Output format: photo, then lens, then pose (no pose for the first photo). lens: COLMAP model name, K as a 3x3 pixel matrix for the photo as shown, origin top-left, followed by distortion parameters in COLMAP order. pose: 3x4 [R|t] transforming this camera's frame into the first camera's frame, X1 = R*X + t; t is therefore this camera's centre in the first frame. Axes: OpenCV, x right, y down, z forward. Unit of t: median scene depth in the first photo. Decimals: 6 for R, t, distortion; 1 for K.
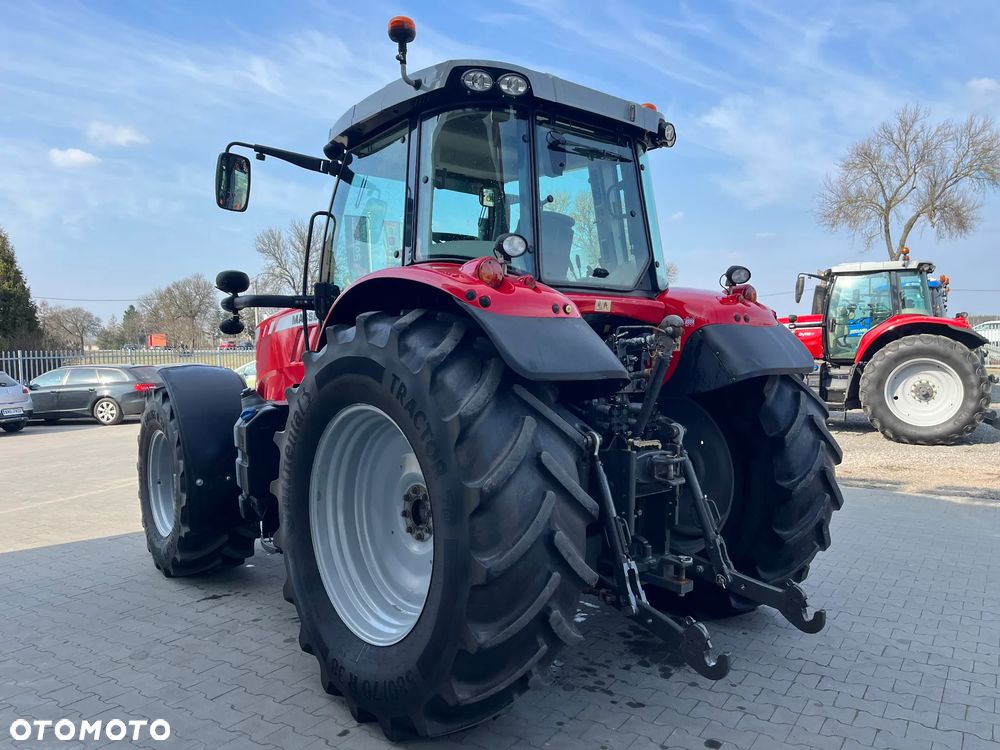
lens RADIAL K [[757.5, 0, 510.0], [0, 757.5, 375.6], [0, 0, 1]] dist [0.043716, -0.003026]
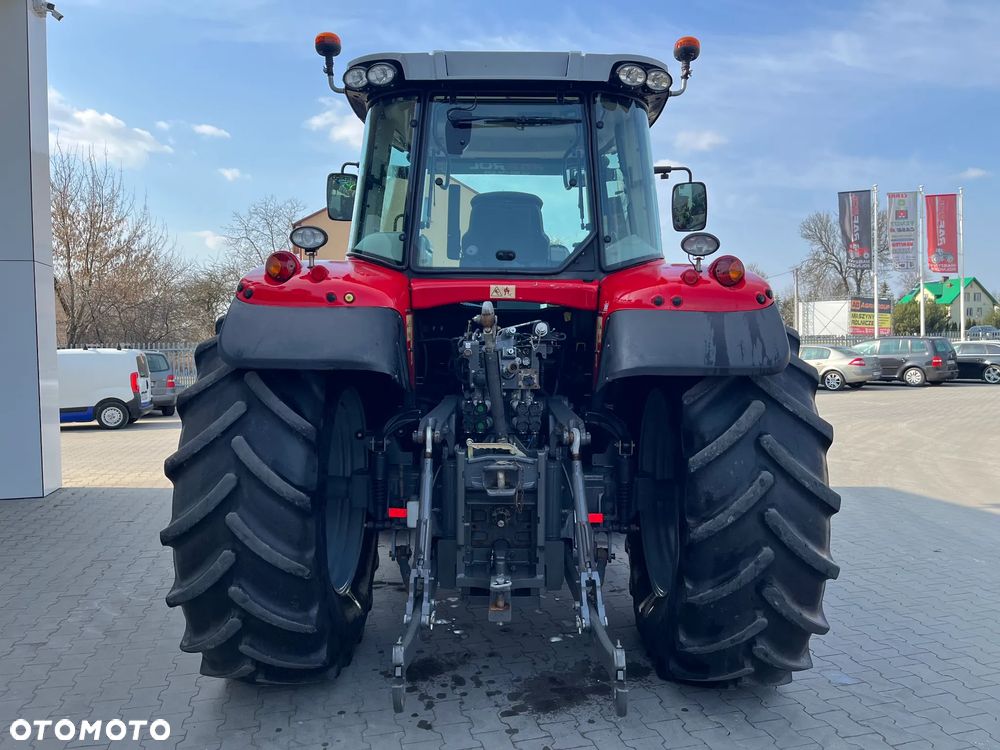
lens RADIAL K [[755.2, 0, 500.9], [0, 755.2, 377.8], [0, 0, 1]] dist [0.038069, -0.006676]
pose [[0.774755, 0.024015, -0.631805, 0.691681], [-0.013865, 0.999683, 0.020996, -0.009131], [0.632110, -0.007507, 0.774843, 0.302484]]
